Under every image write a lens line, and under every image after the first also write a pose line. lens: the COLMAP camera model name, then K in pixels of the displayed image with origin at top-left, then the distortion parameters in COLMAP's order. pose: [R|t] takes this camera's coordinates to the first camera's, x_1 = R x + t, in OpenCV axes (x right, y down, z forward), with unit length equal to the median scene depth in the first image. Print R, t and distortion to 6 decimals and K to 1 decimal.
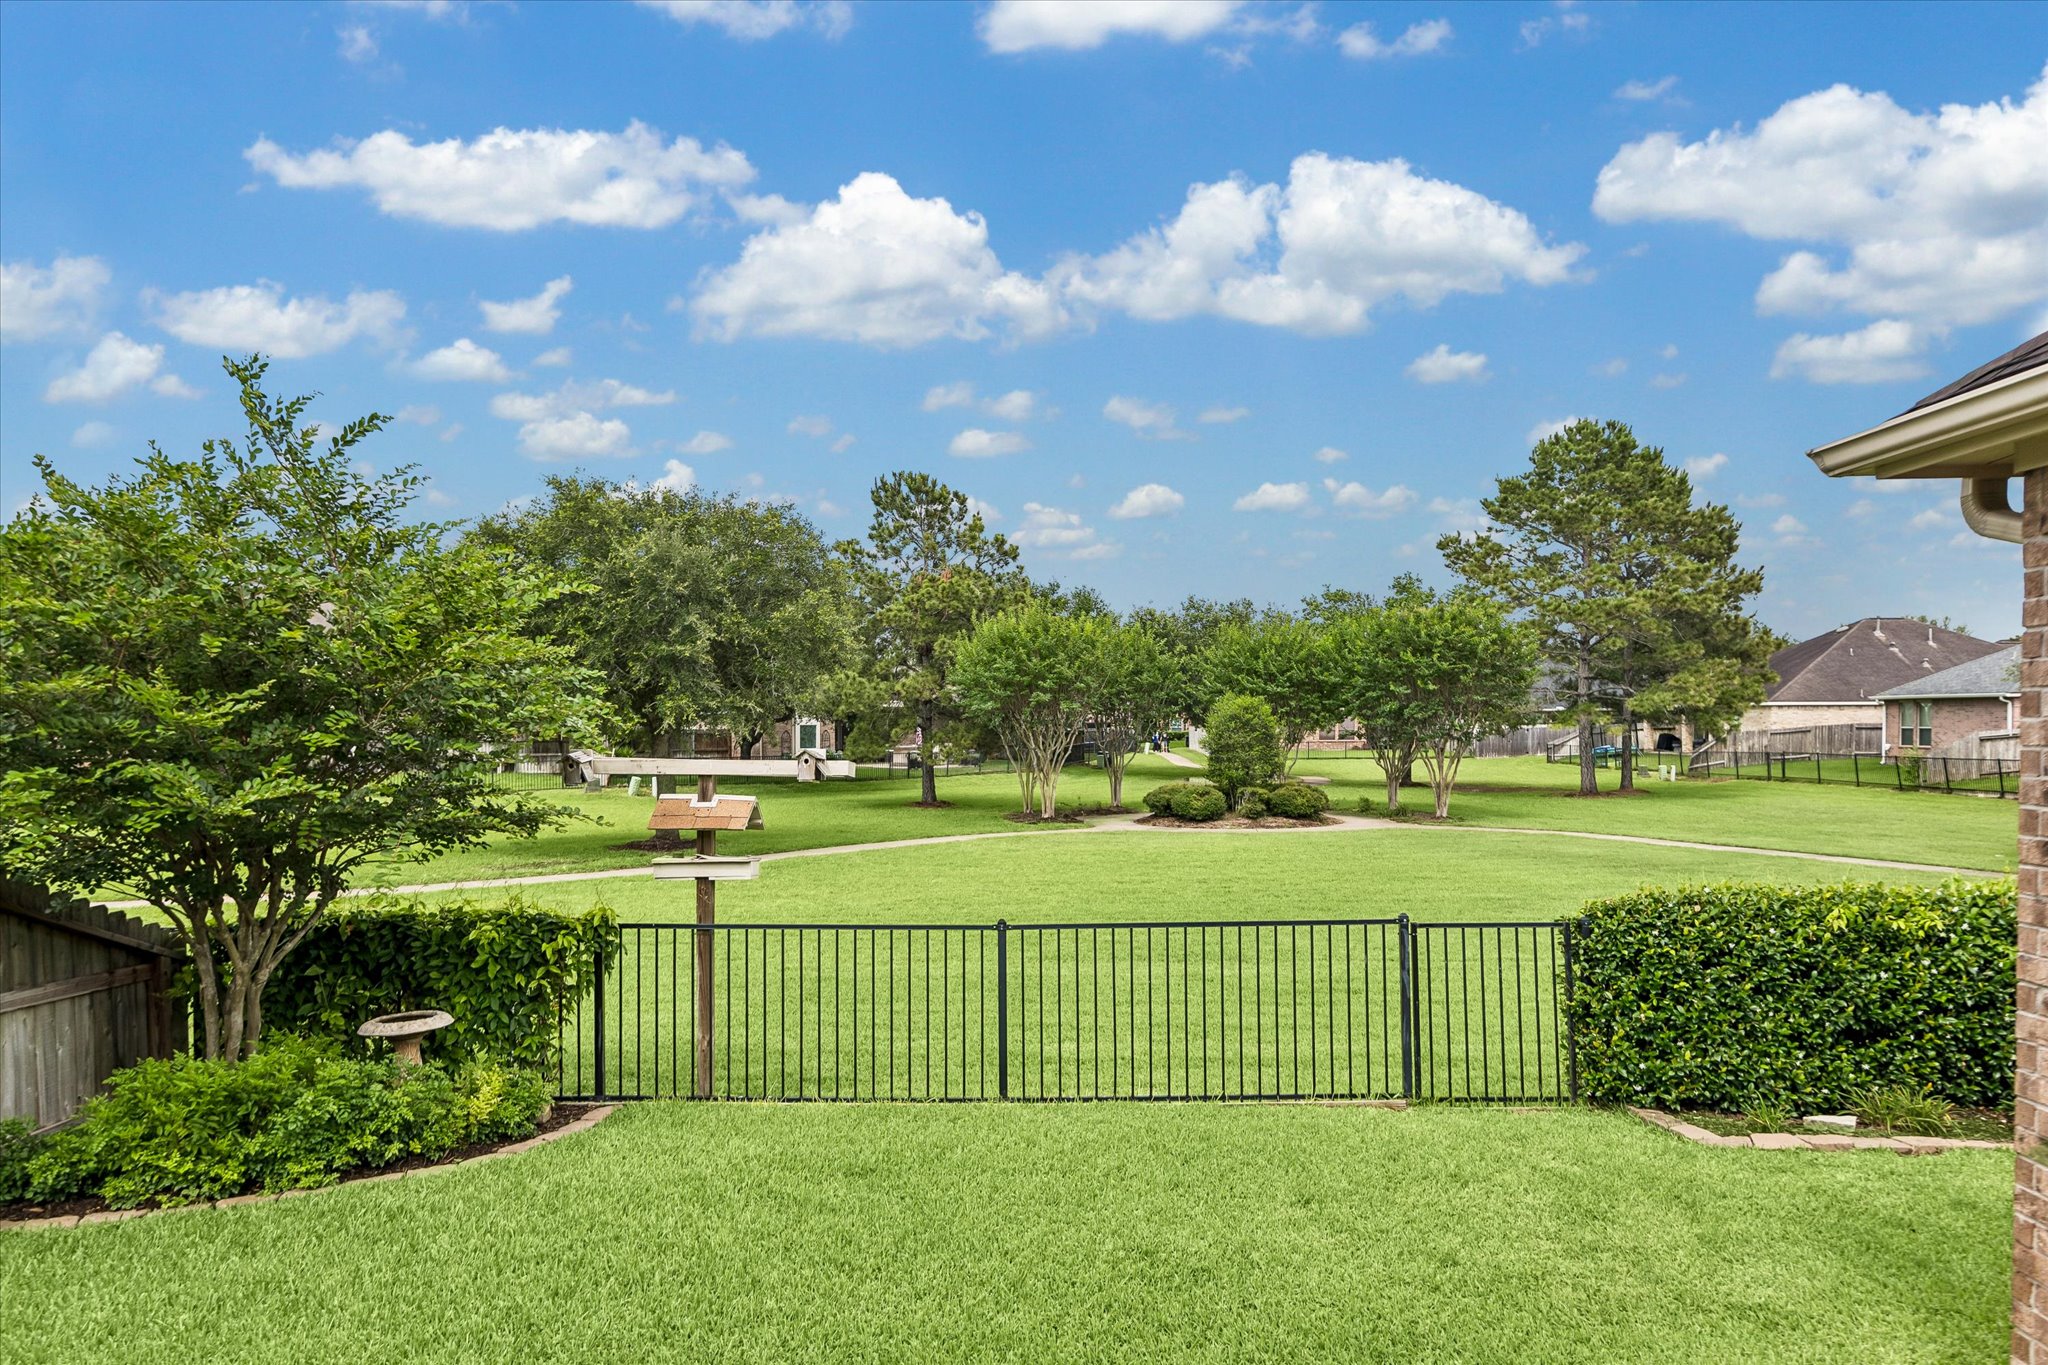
lens RADIAL K [[1305.6, 0, 1026.5], [0, 1305.6, 730.1], [0, 0, 1]] dist [0.005495, 0.003371]
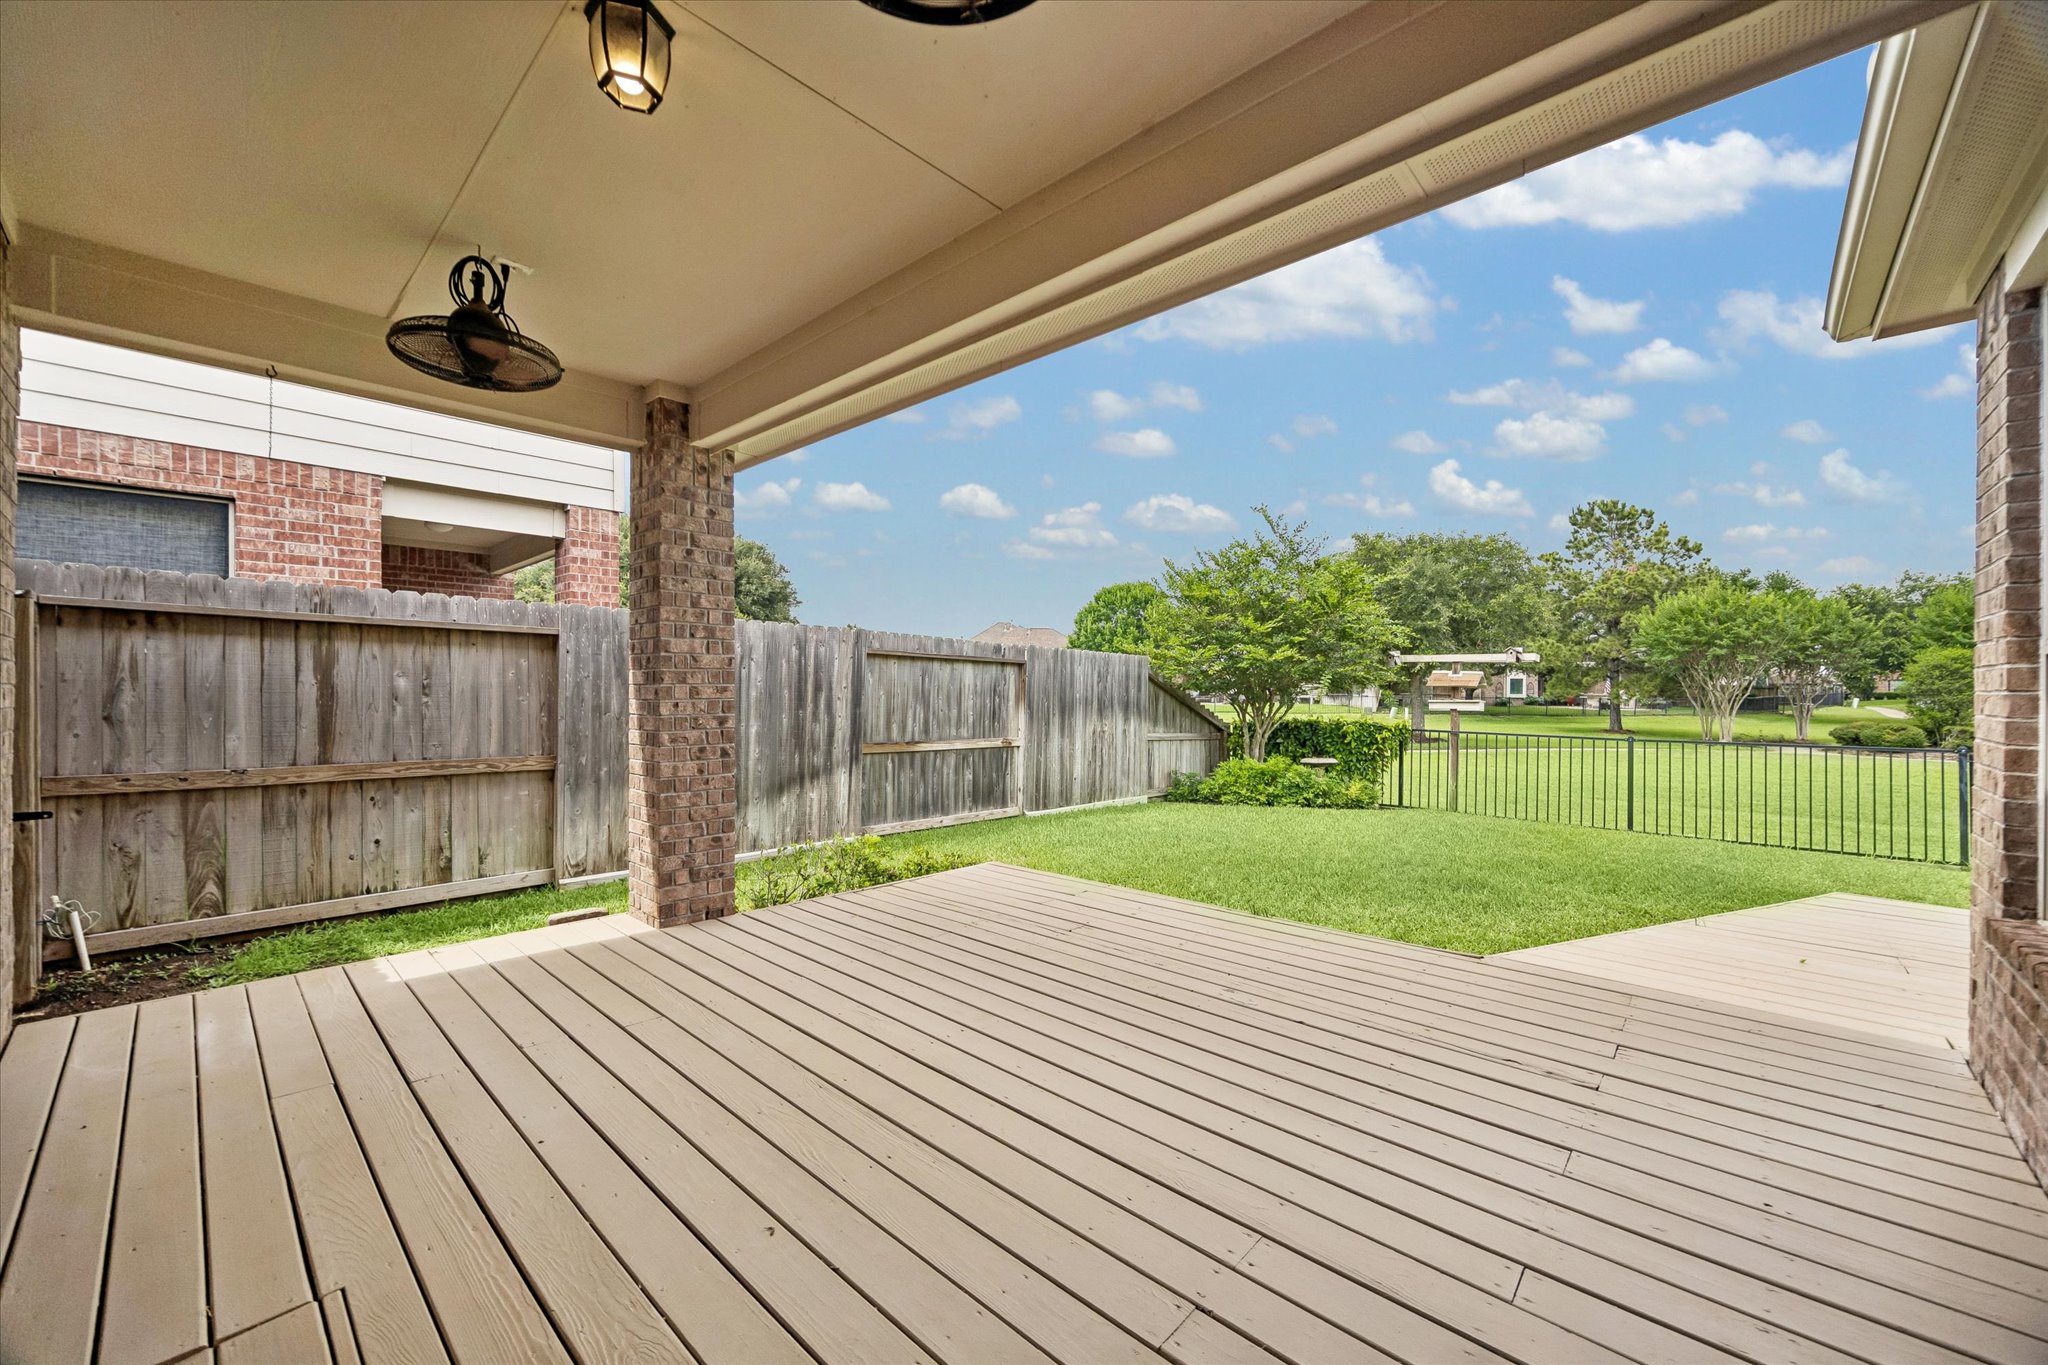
lens RADIAL K [[783.1, 0, 994.6], [0, 783.1, 692.6], [0, 0, 1]] dist [-0.011006, 0.001237]
pose [[0.727121, 0.014261, -0.686362, 0.017082], [-0.011720, 0.999896, 0.008360, 0.017381], [0.686410, 0.001965, 0.727212, -0.093171]]
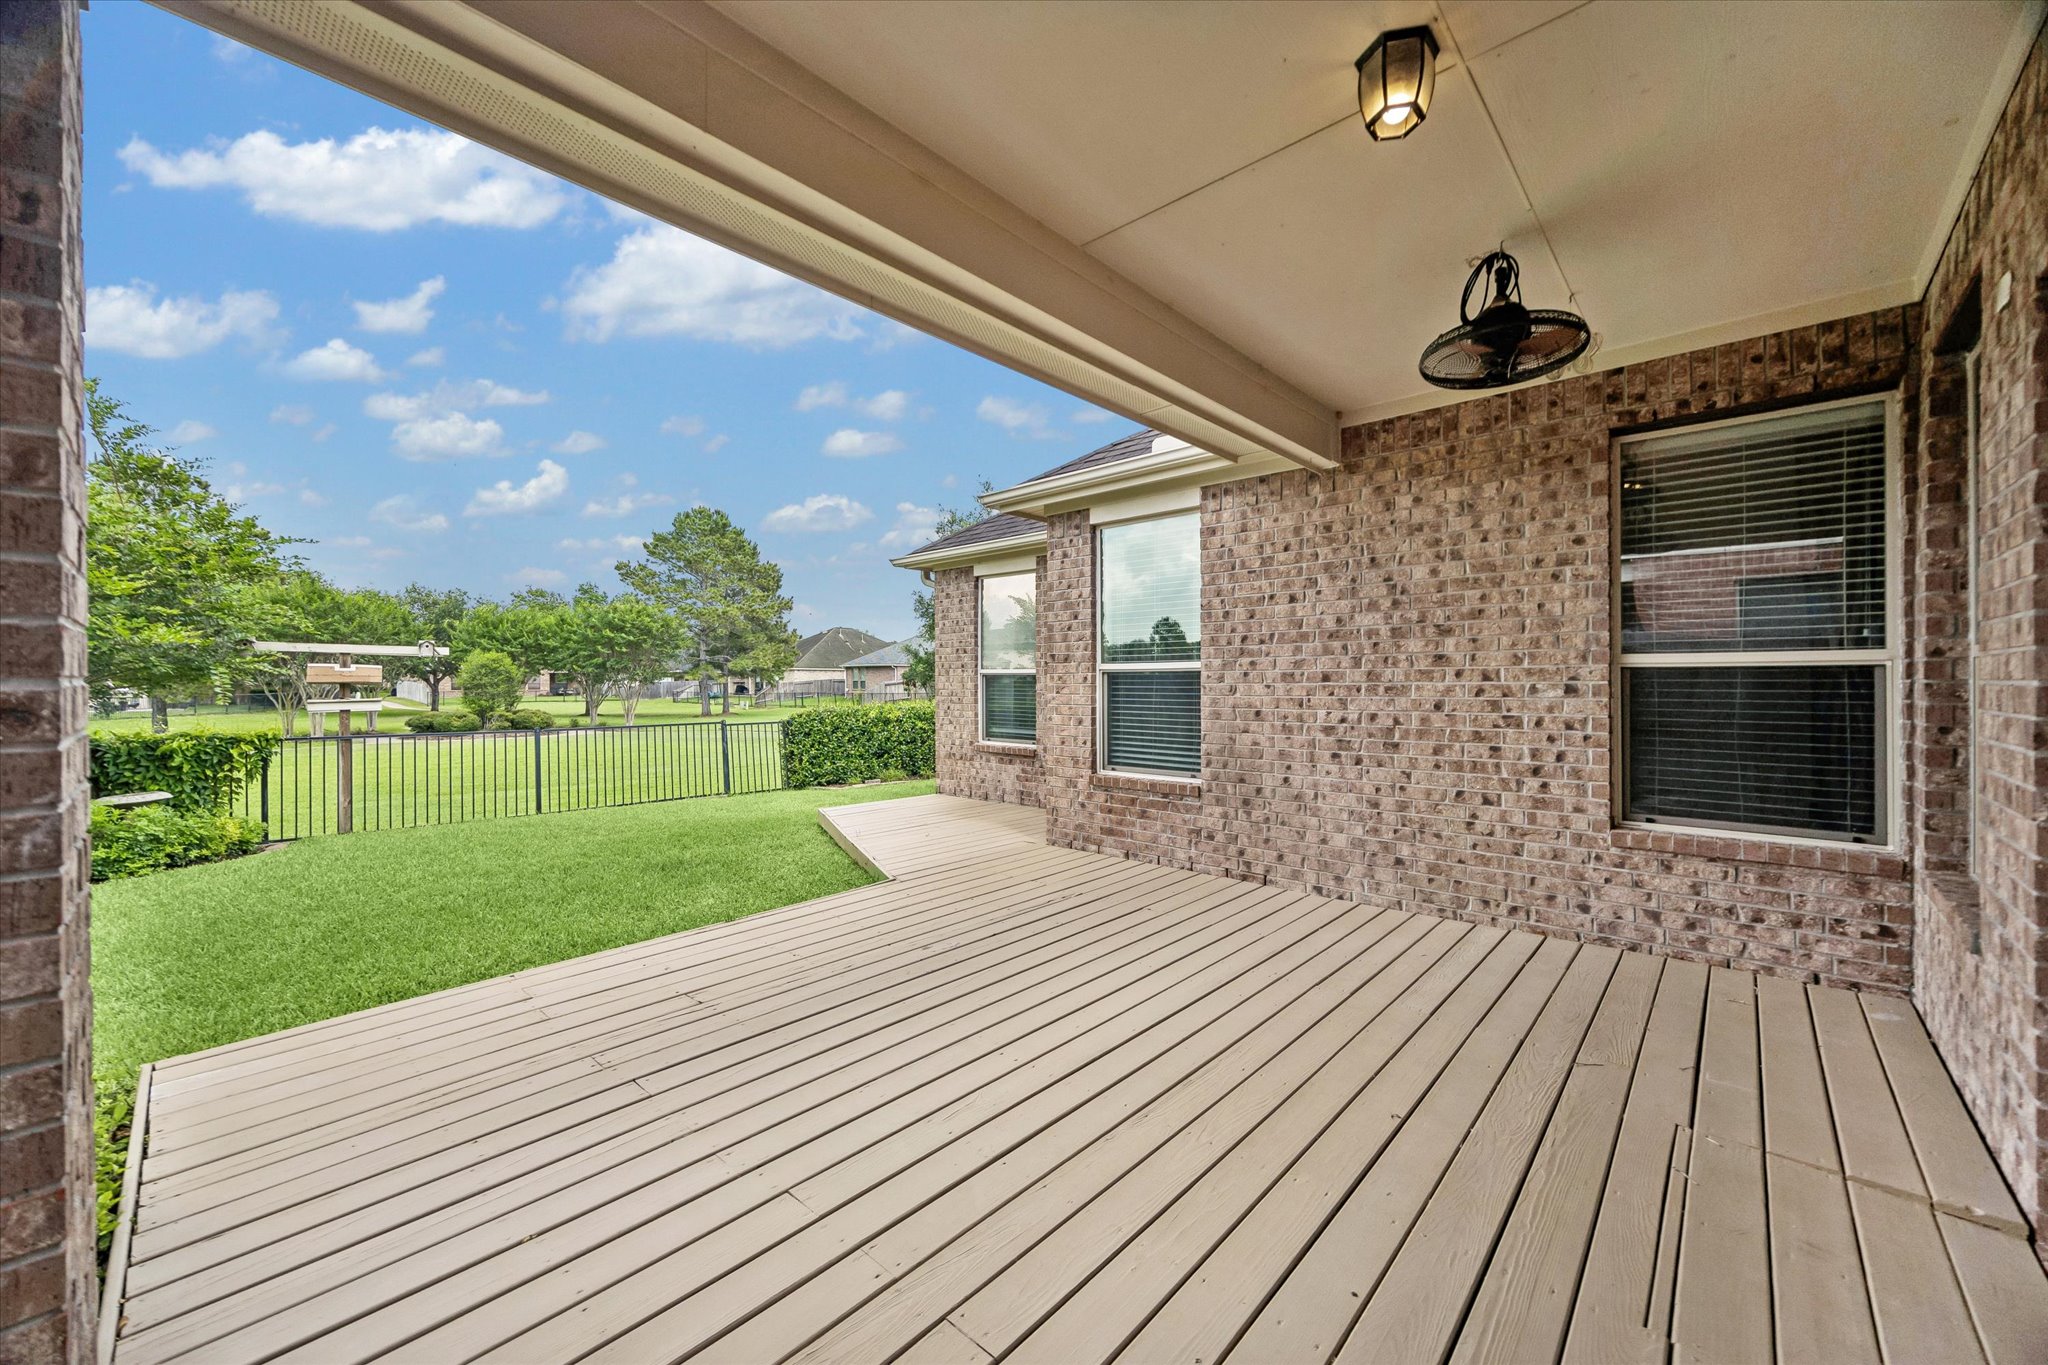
lens RADIAL K [[783.1, 0, 1058.0], [0, 783.1, 693.3], [0, 0, 1]] dist [-0.011006, 0.001237]
pose [[0.655051, -0.006128, 0.755560, -0.085316], [0.002397, 0.999979, 0.006033, 0.017679], [-0.755581, -0.002141, 0.655052, -0.090515]]
